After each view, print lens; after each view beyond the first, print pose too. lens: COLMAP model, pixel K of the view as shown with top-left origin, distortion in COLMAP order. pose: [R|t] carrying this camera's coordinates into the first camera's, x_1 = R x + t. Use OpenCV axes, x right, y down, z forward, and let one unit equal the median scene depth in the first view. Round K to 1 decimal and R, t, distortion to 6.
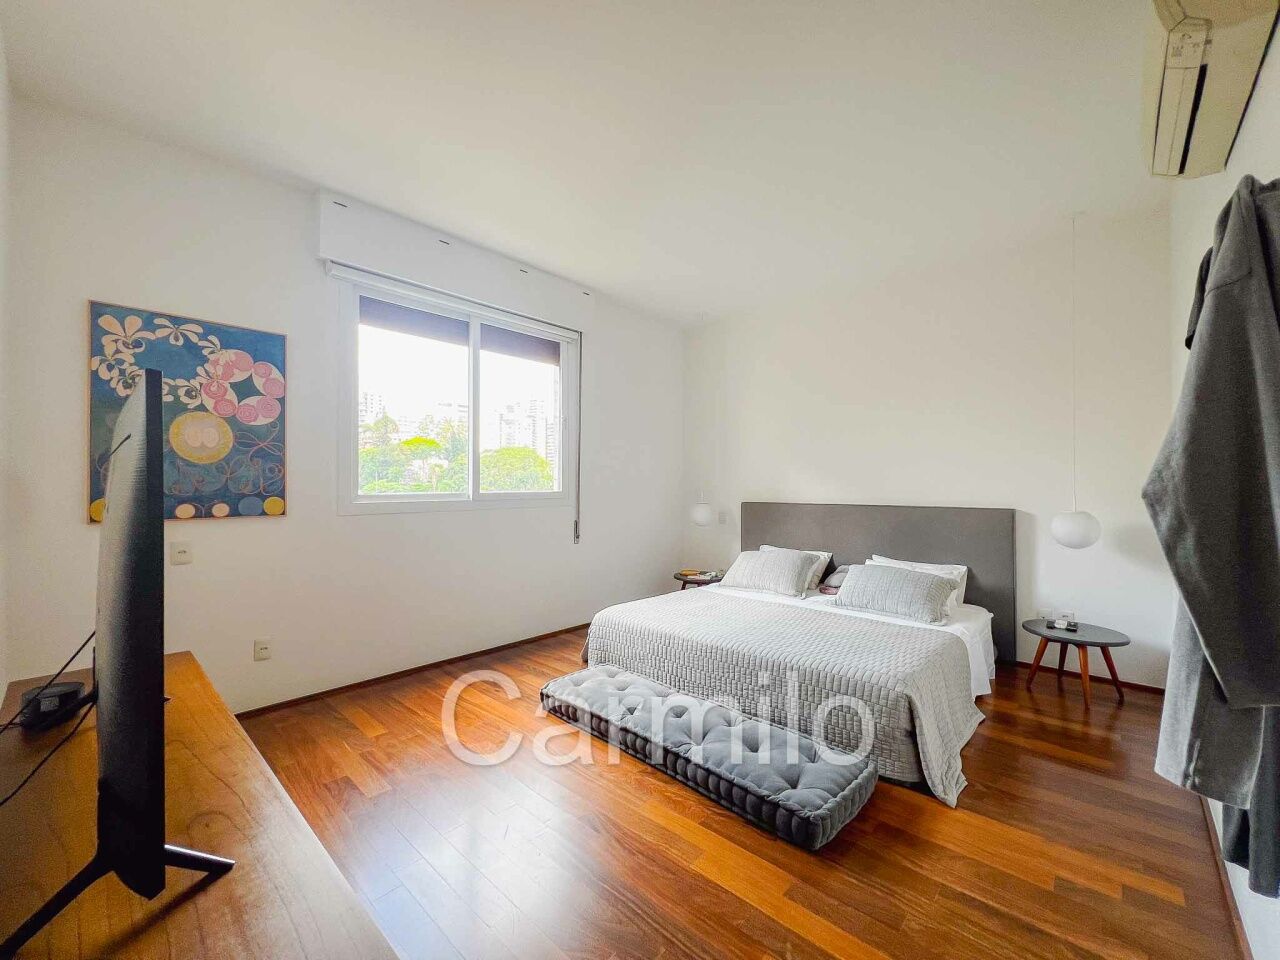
lens RADIAL K [[516.0, 0, 638.0], [0, 516.0, 480.1], [0, 0, 1]] dist [0.000979, 0.000242]
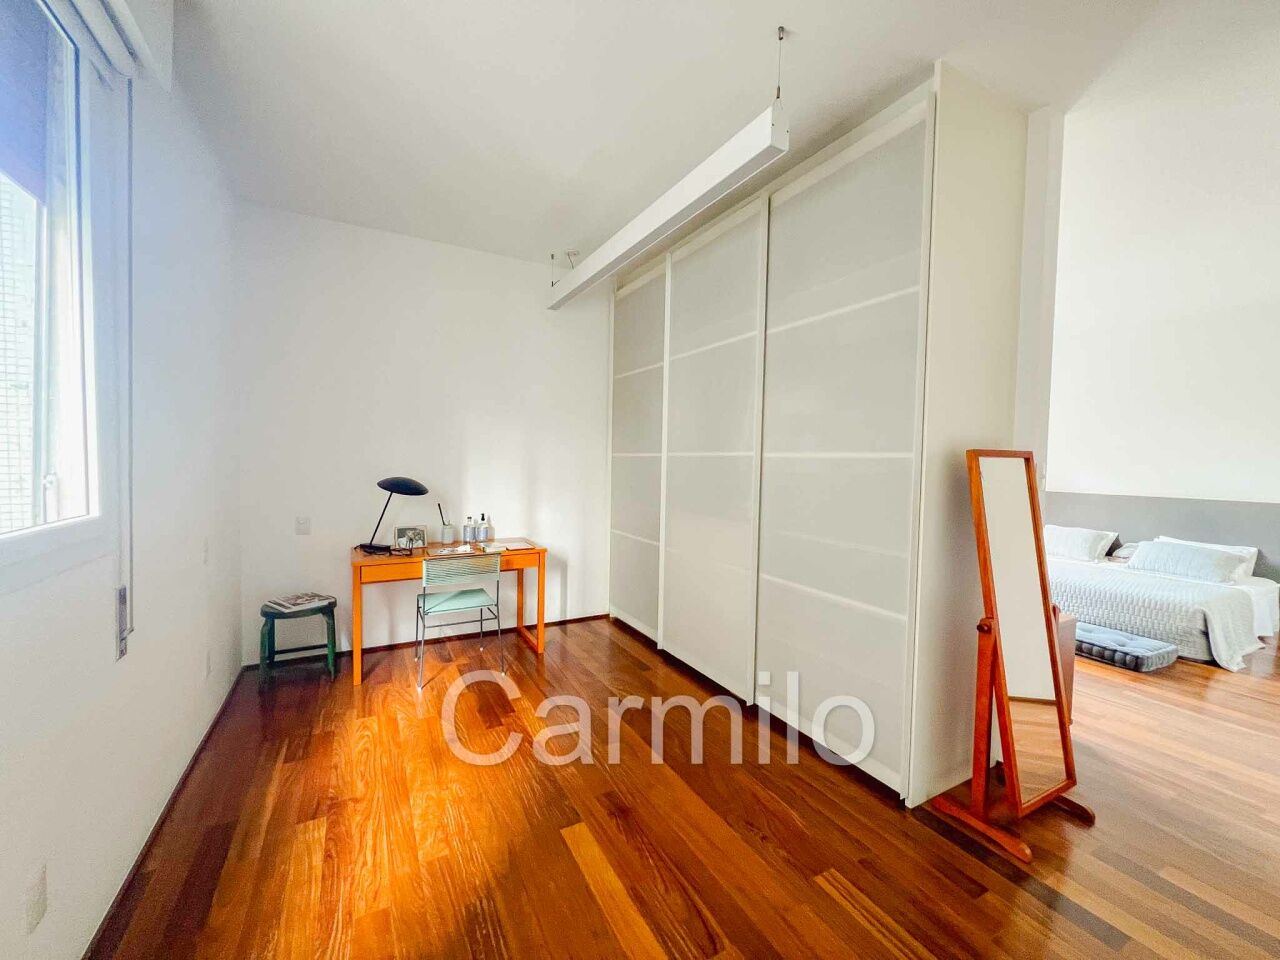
lens RADIAL K [[516.0, 0, 640.7], [0, 516.0, 479.4], [0, 0, 1]] dist [0.000979, 0.000242]
pose [[0.949902, 0.028452, -0.311251, -0.510748], [-0.015800, 0.998946, 0.043094, -0.040756], [0.312149, -0.036017, 0.949350, -0.835722]]
